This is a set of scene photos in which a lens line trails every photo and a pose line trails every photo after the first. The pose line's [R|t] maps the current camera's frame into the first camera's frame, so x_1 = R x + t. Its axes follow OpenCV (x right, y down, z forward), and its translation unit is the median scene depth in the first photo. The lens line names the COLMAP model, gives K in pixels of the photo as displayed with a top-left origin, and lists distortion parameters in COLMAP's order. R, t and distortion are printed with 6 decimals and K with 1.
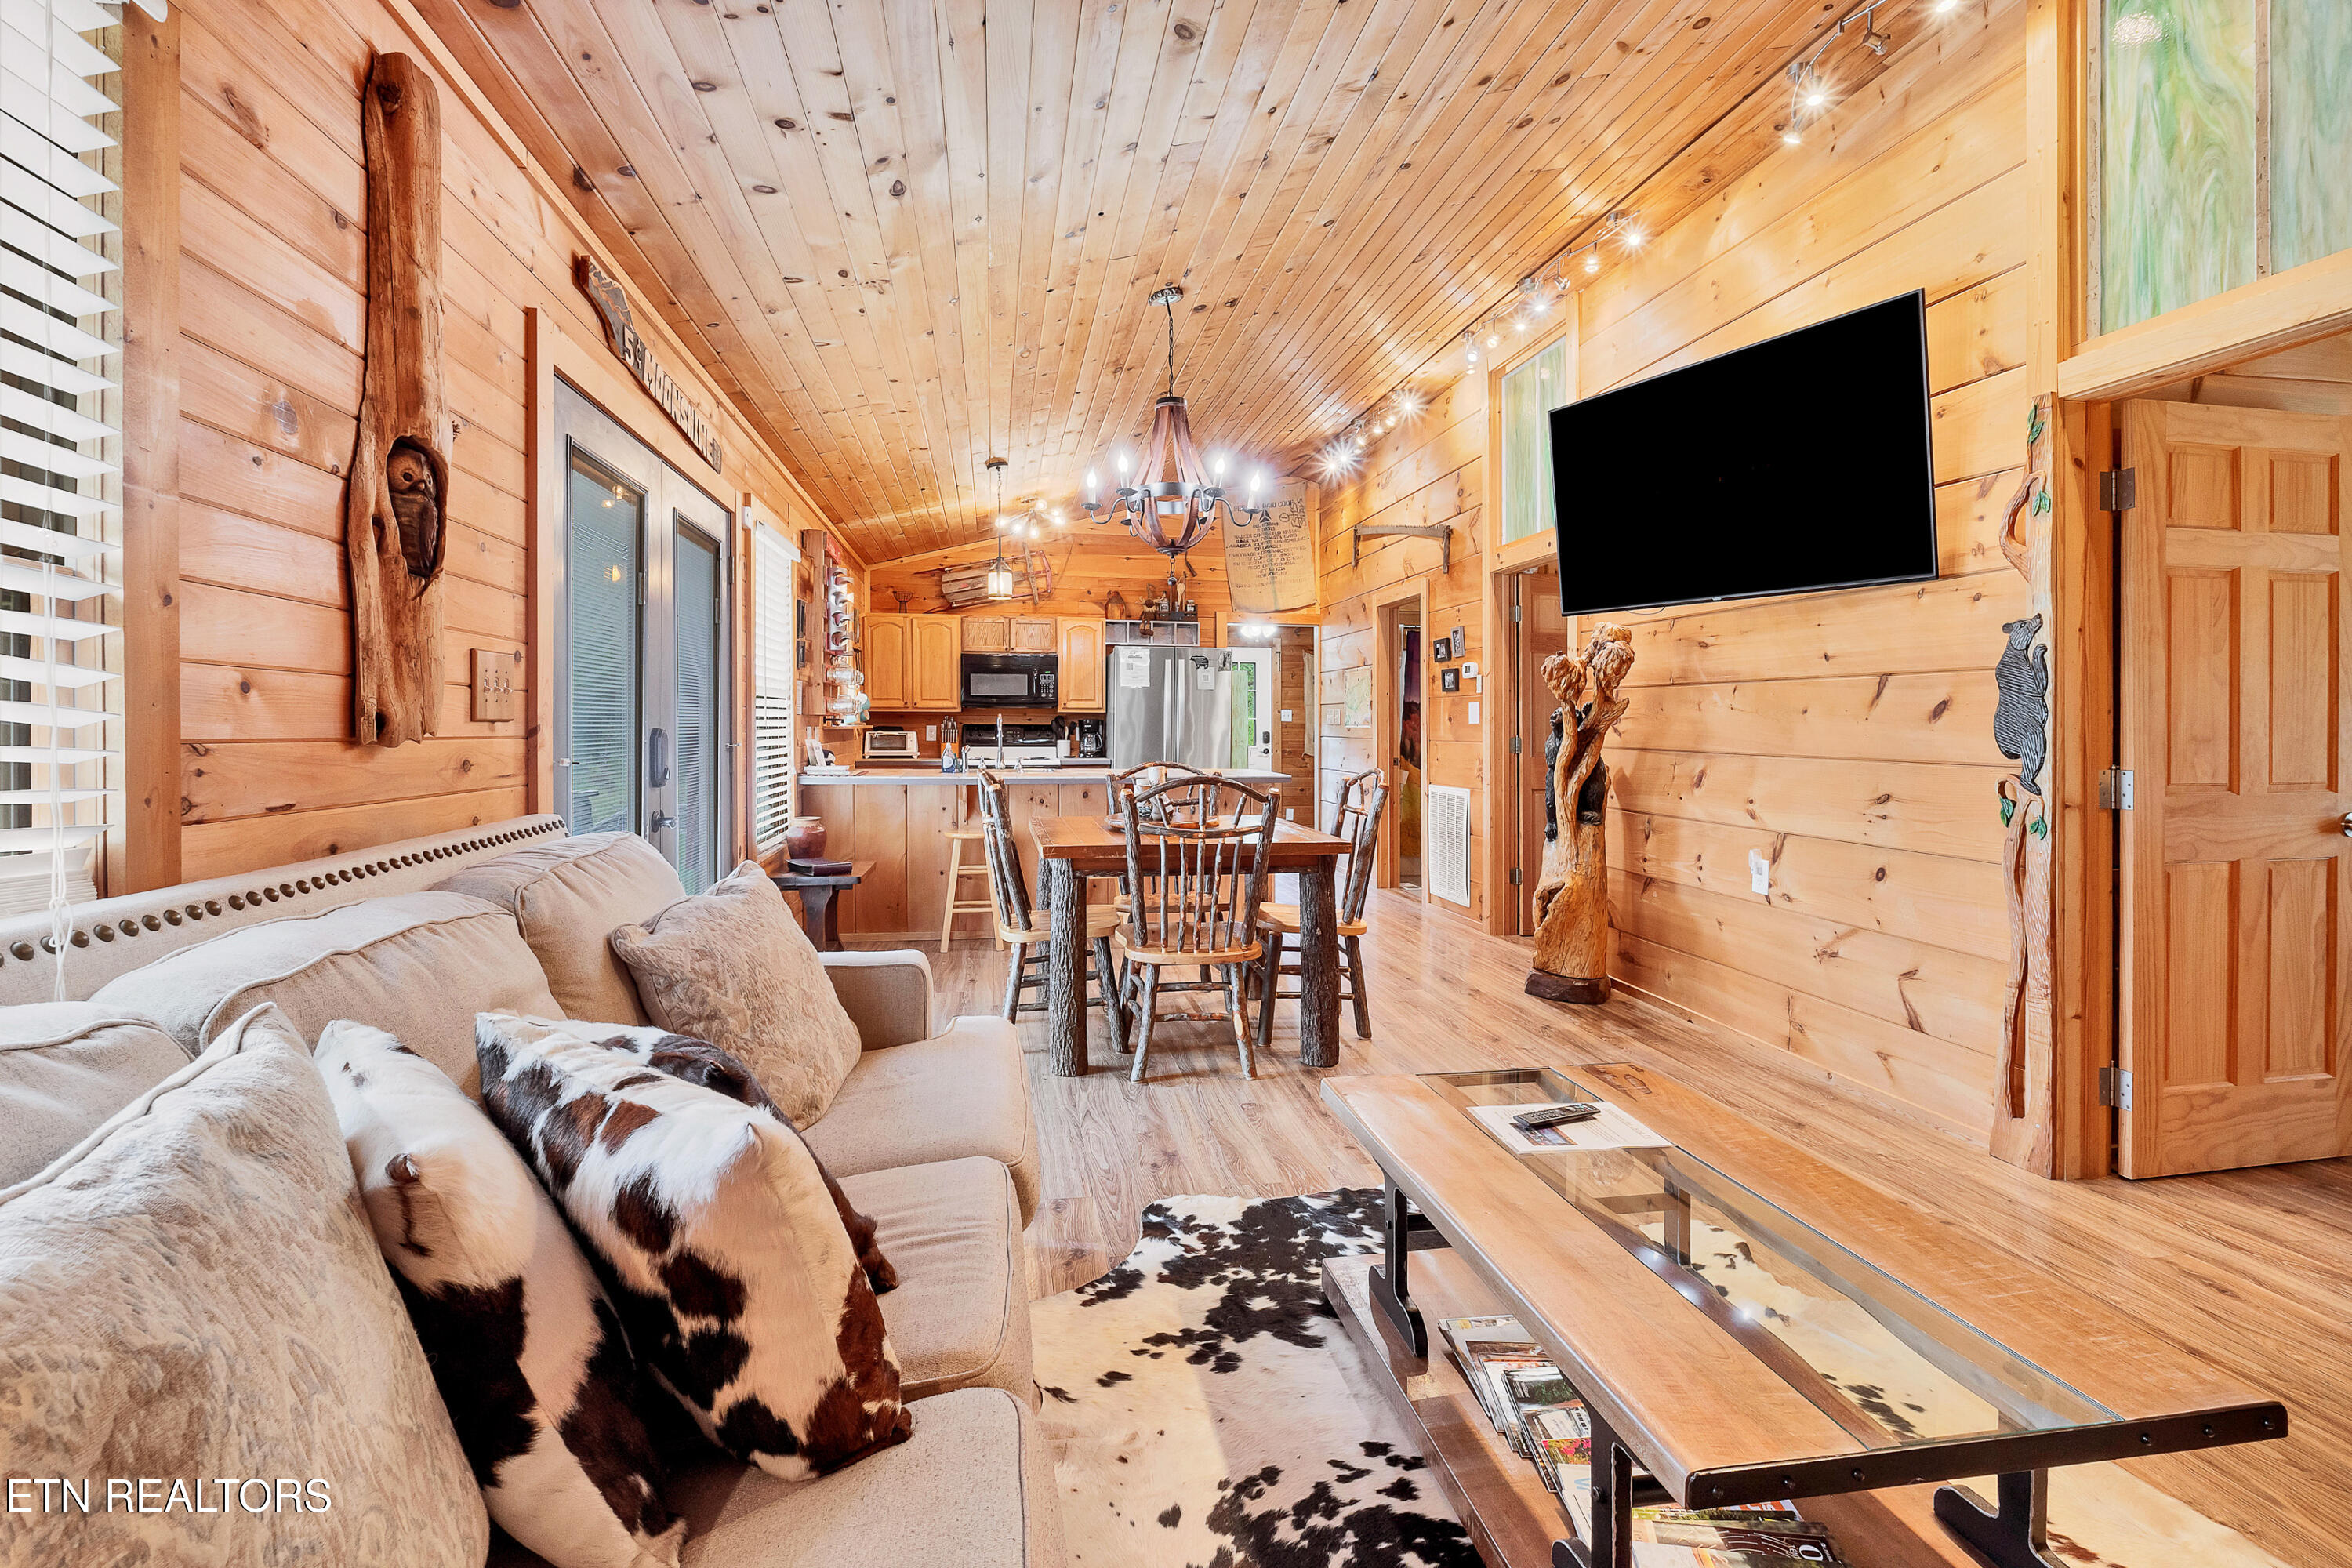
lens RADIAL K [[1083.7, 0, 1169.3], [0, 1083.7, 725.1], [0, 0, 1]] dist [-0.005455, 0.000677]
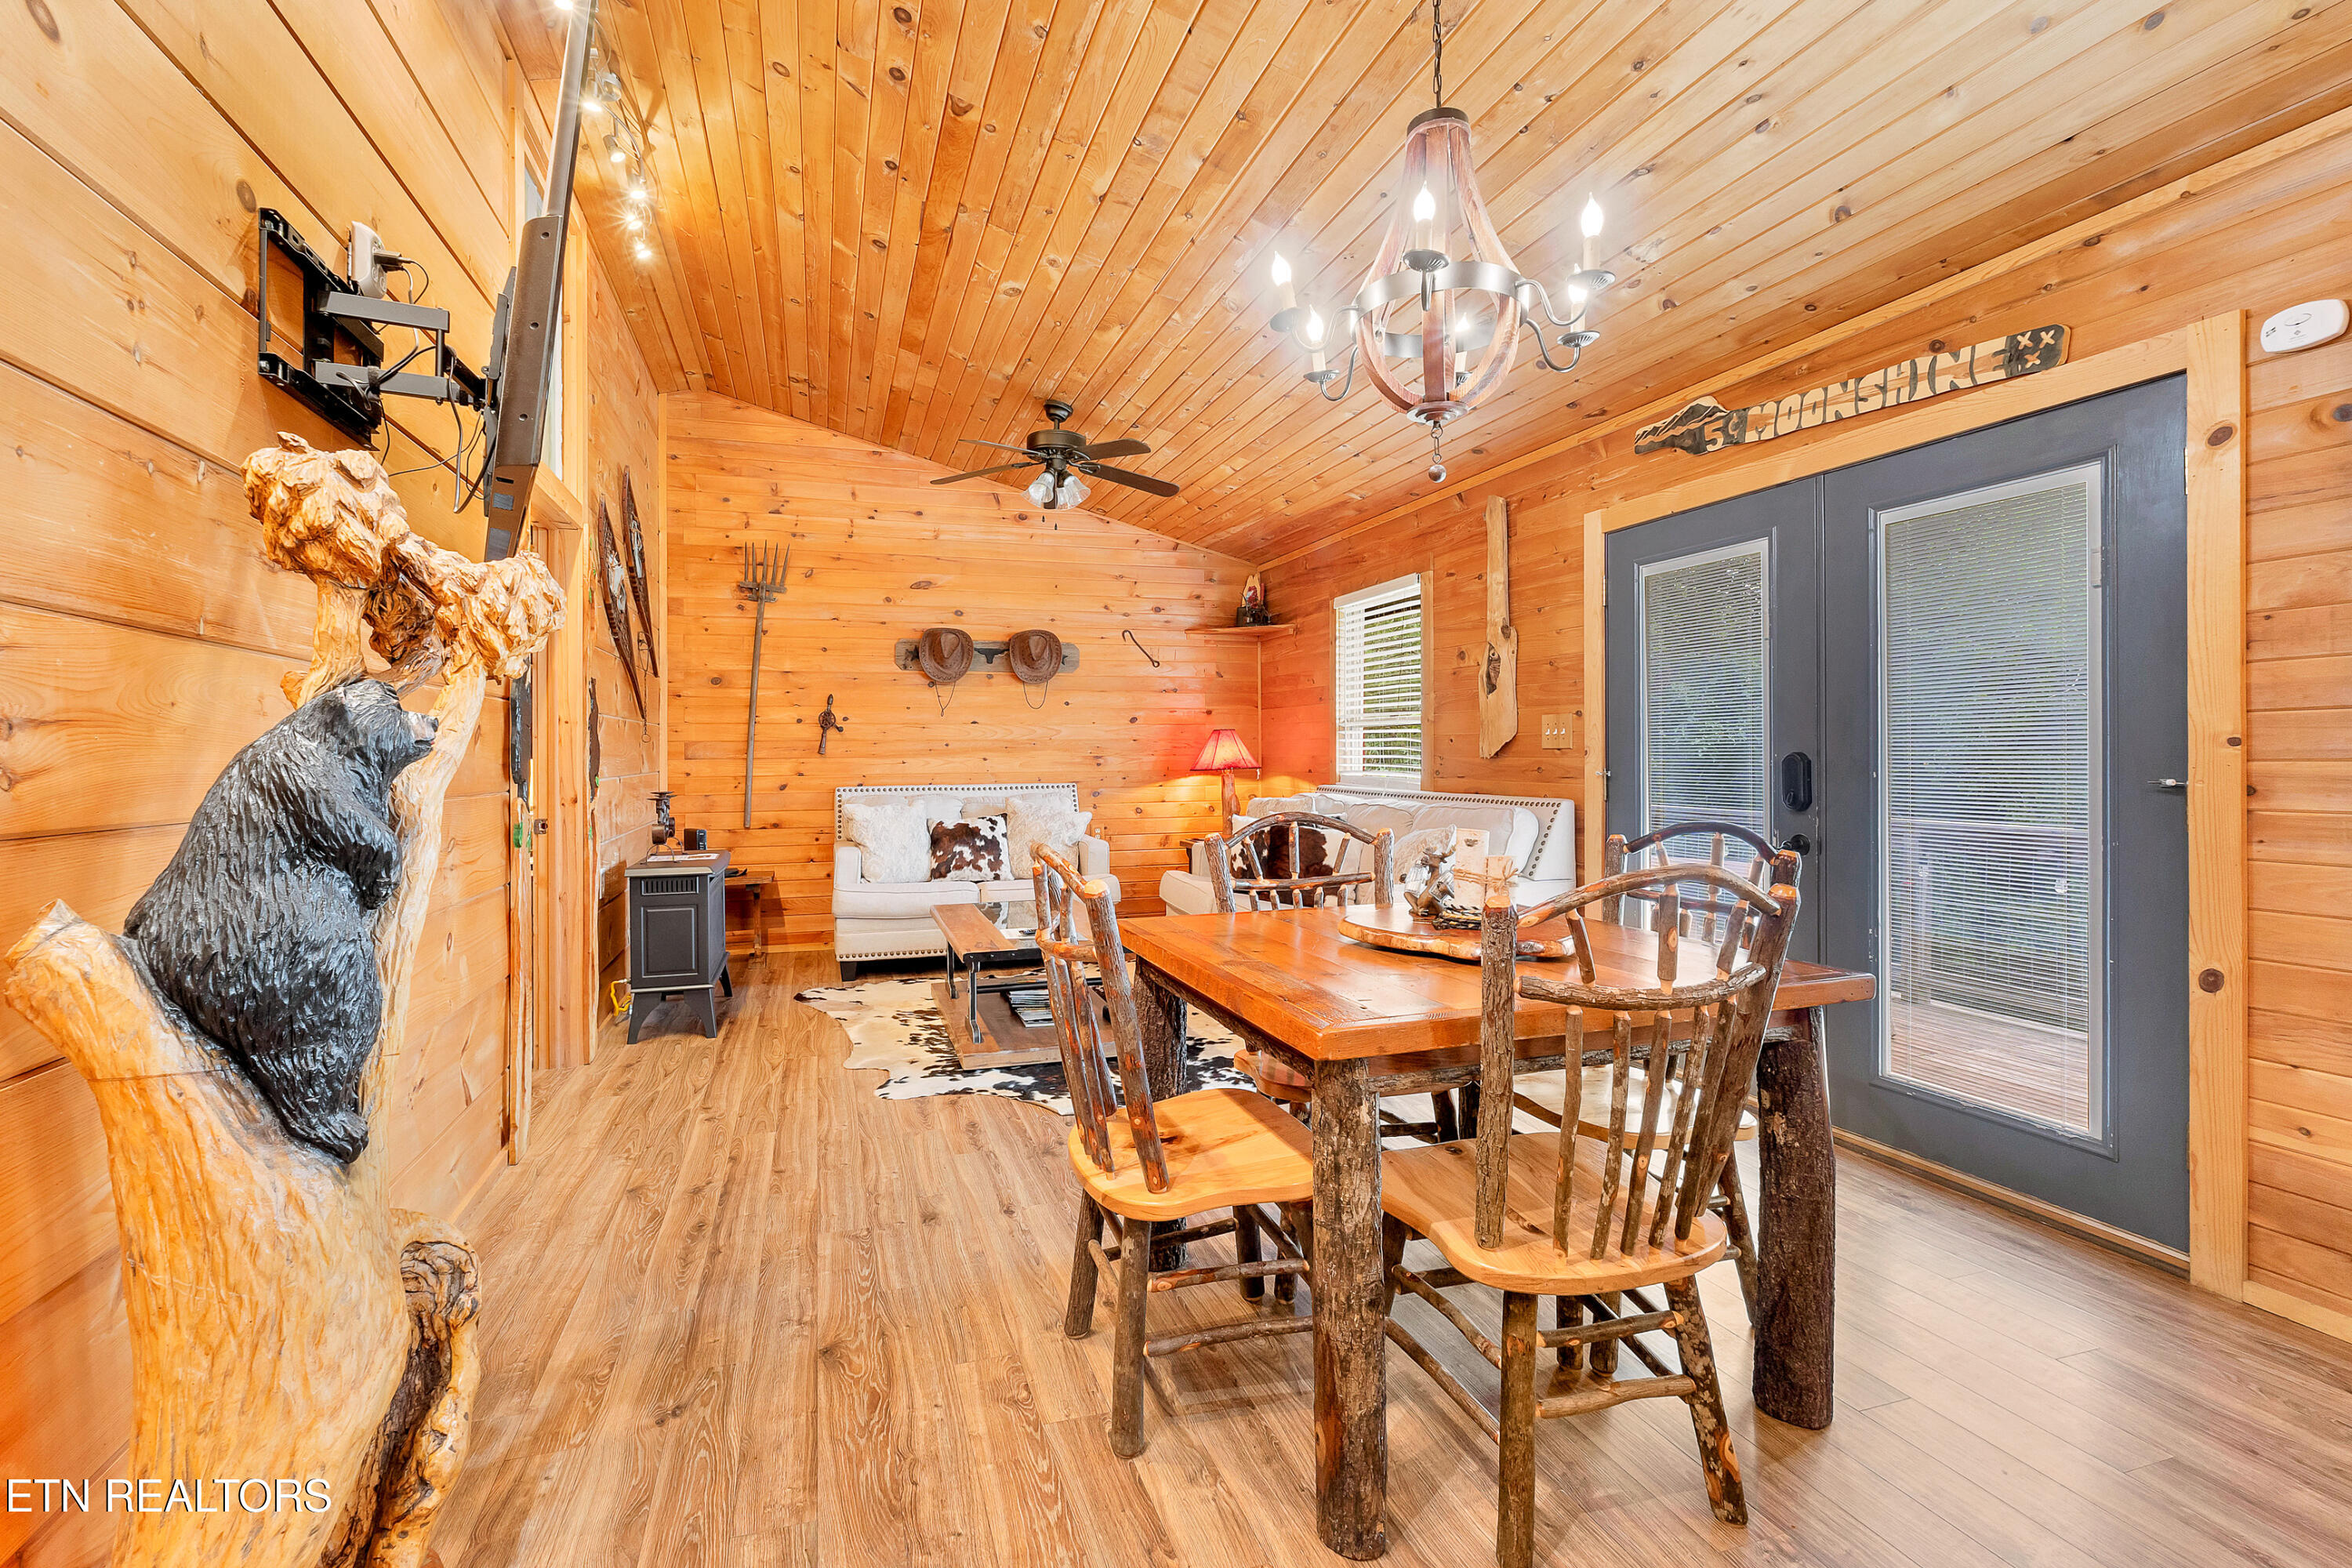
lens RADIAL K [[1044.7, 0, 1133.1], [0, 1044.7, 758.0], [0, 0, 1]] dist [-0.001485, -0.000703]
pose [[-0.991141, 0.004637, -0.132733, 0.246981], [0.004169, 0.999984, 0.003805, 0.001483], [0.132749, 0.003218, -0.991144, 1.710107]]
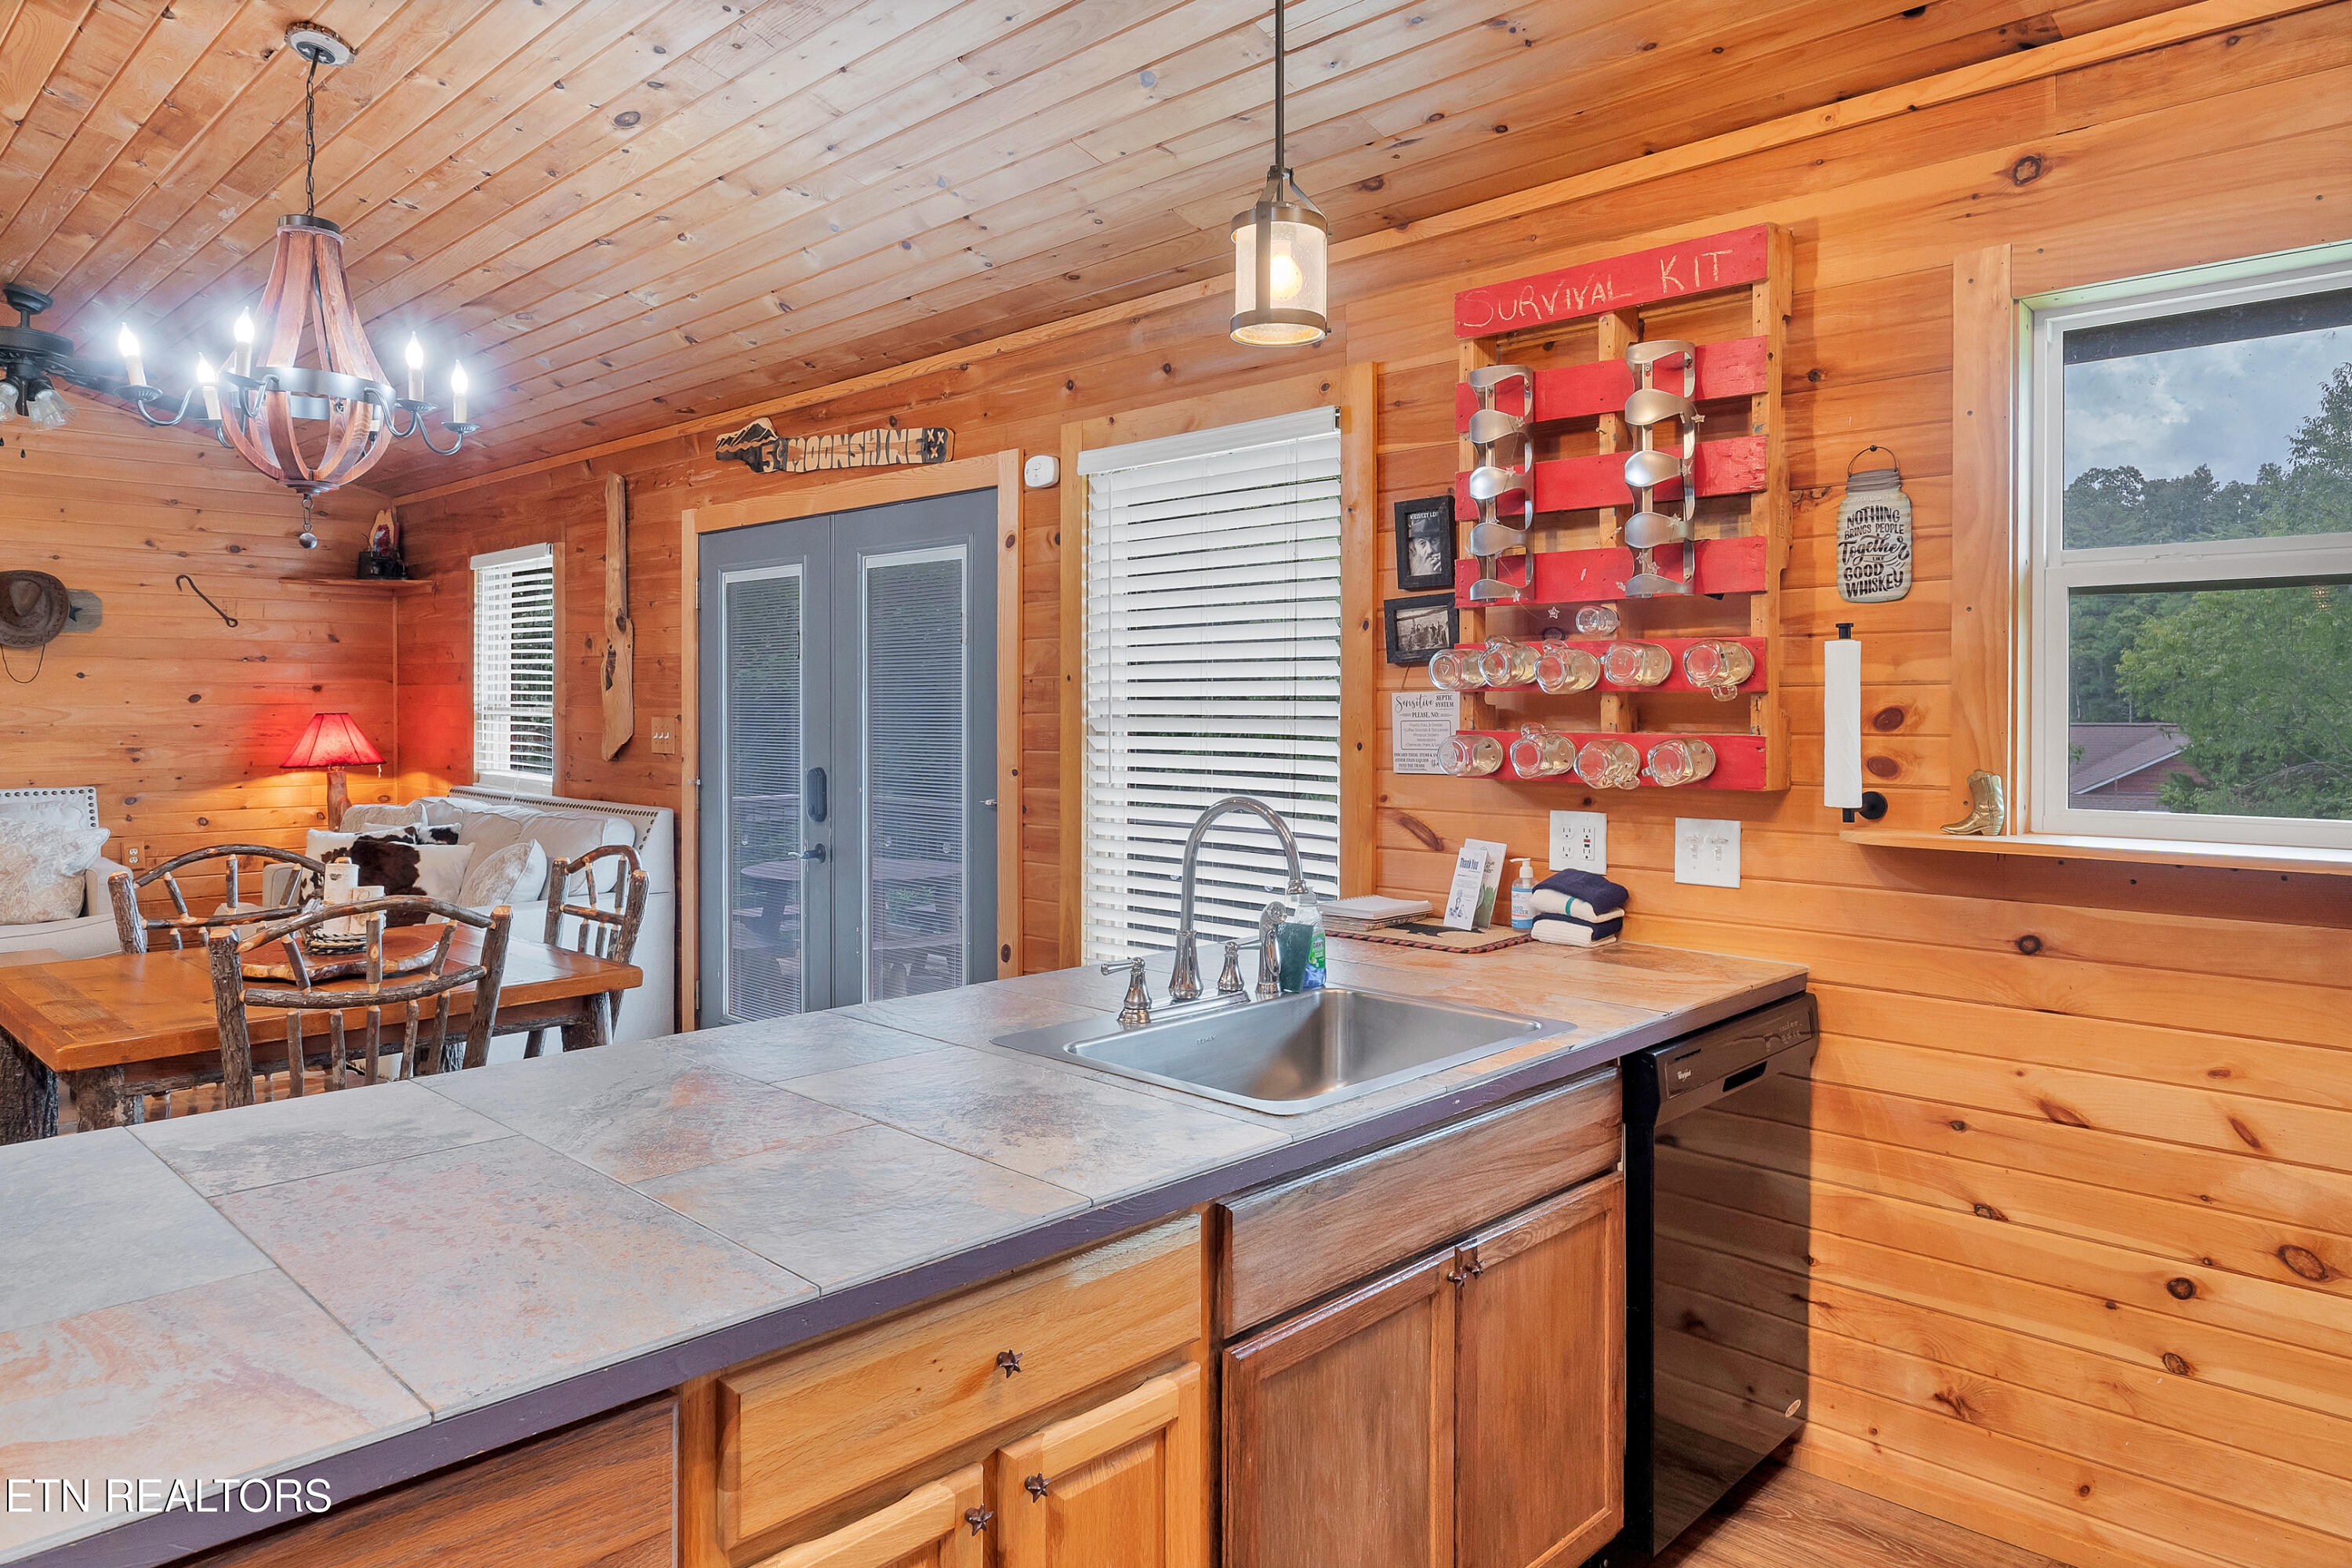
lens RADIAL K [[1476.8, 0, 1178.5], [0, 1476.8, 716.4], [0, 0, 1]] dist [-0.000904, -0.002110]
pose [[-0.803876, 0.000449, -0.594796, 0.110238], [-0.004345, 0.999969, 0.006627, -0.054579], [0.594781, 0.007912, -0.803849, 2.192837]]
